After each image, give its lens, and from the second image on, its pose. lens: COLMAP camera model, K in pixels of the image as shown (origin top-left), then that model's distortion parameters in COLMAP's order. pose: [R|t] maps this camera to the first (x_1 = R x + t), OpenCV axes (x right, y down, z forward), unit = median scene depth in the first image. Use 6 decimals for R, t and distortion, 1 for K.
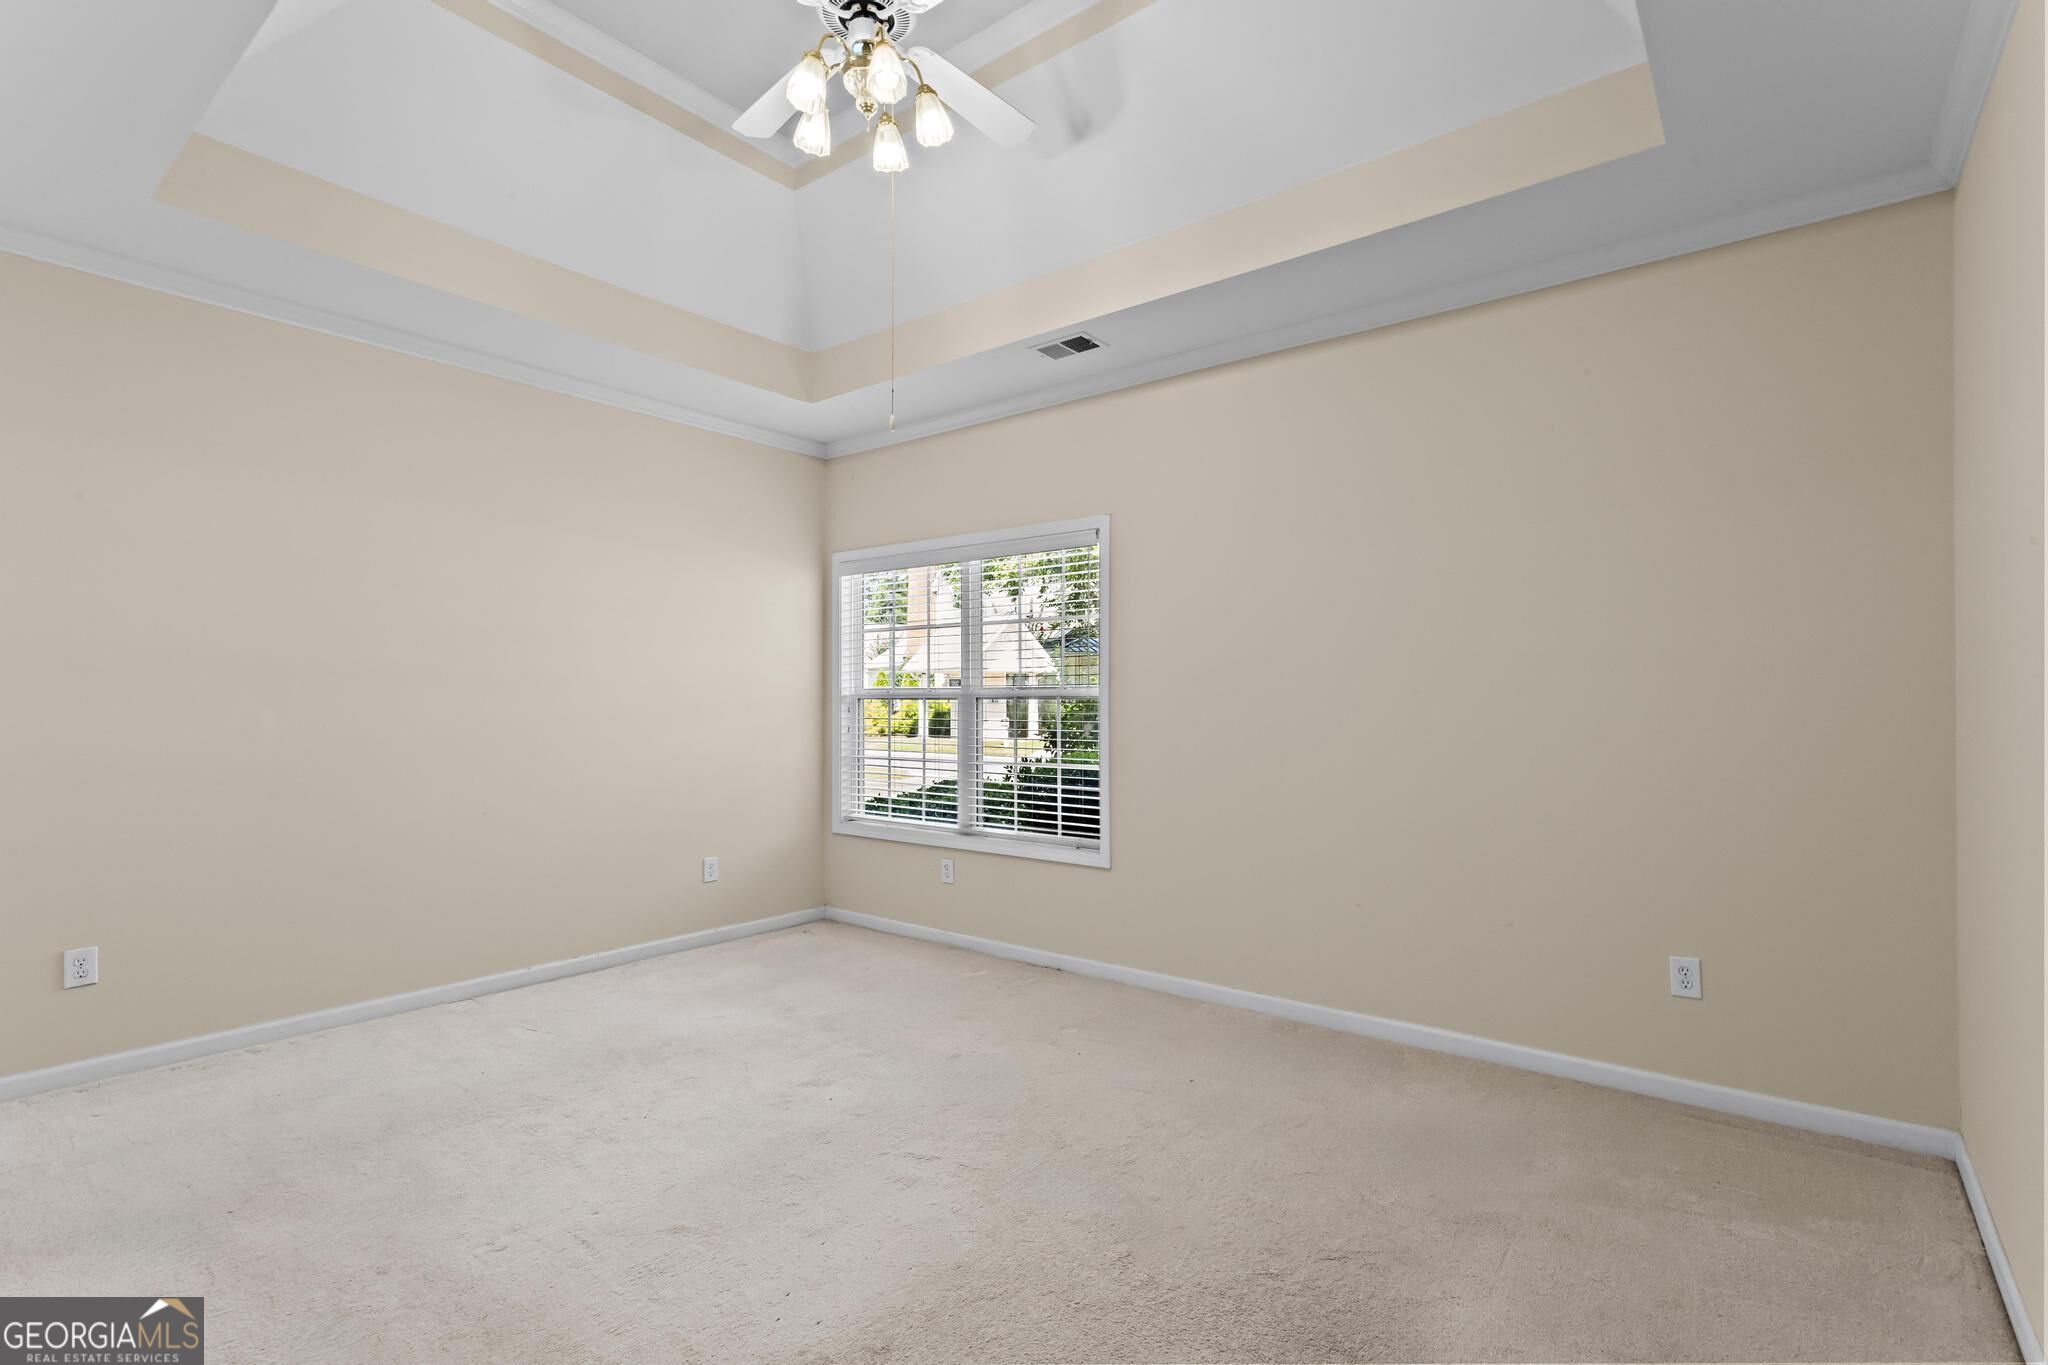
lens RADIAL K [[965.7, 0, 1024.0], [0, 965.7, 682.5], [0, 0, 1]] dist [0.000134, 0.000111]
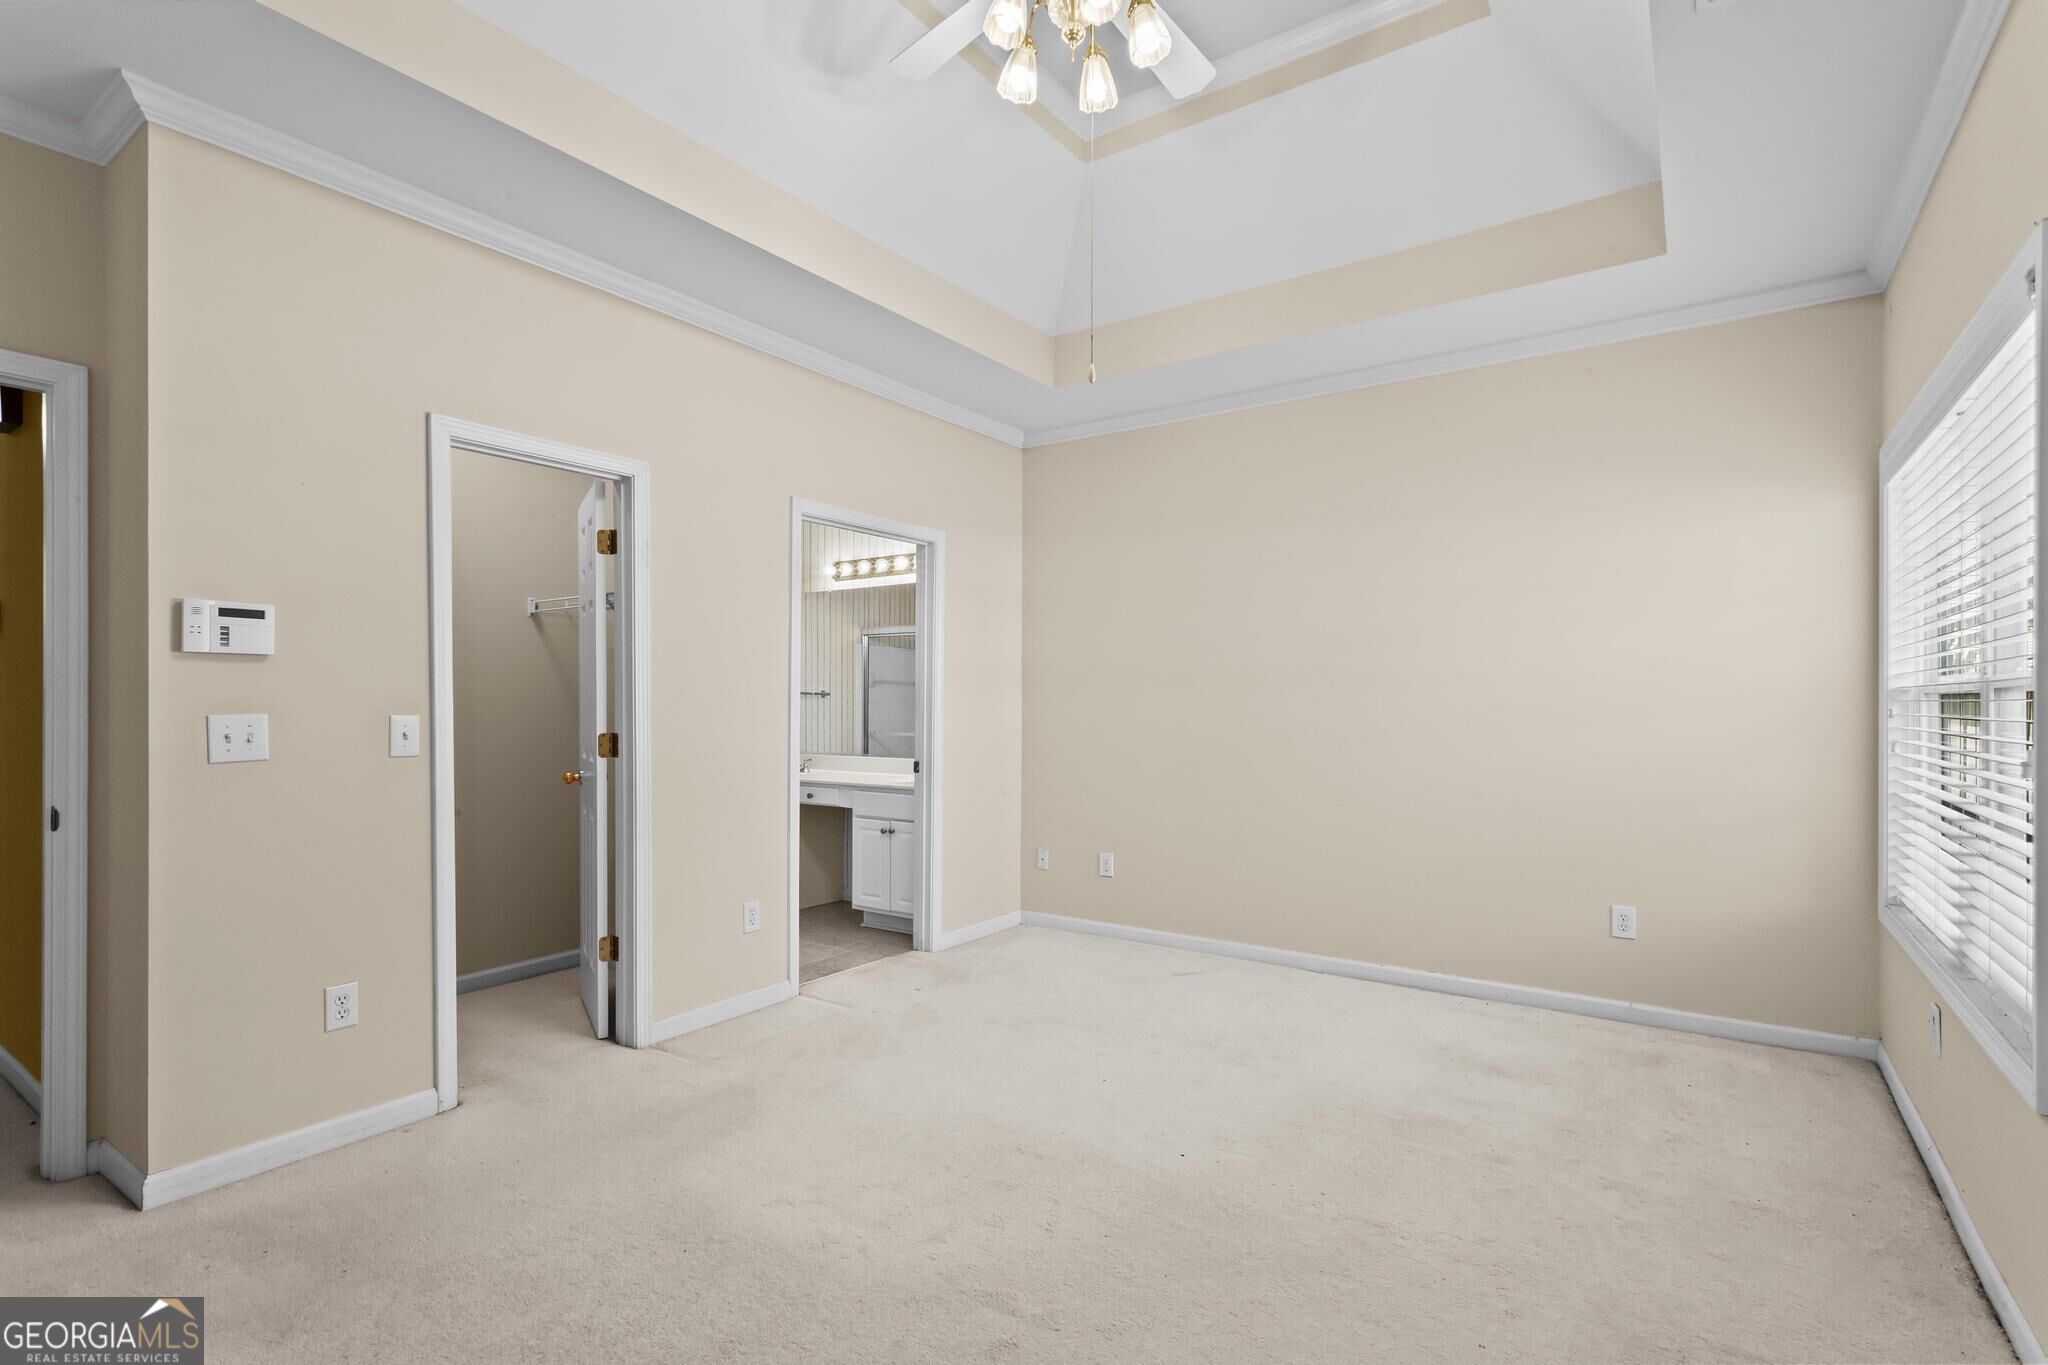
lens RADIAL K [[965.7, 0, 1024.0], [0, 965.7, 682.5], [0, 0, 1]] dist [0.000134, 0.000111]
pose [[0.056013, -0.014763, -0.998321, 0.475086], [0.023979, 0.999622, -0.013437, 0.006782], [0.998142, -0.023186, 0.056346, 0.582034]]
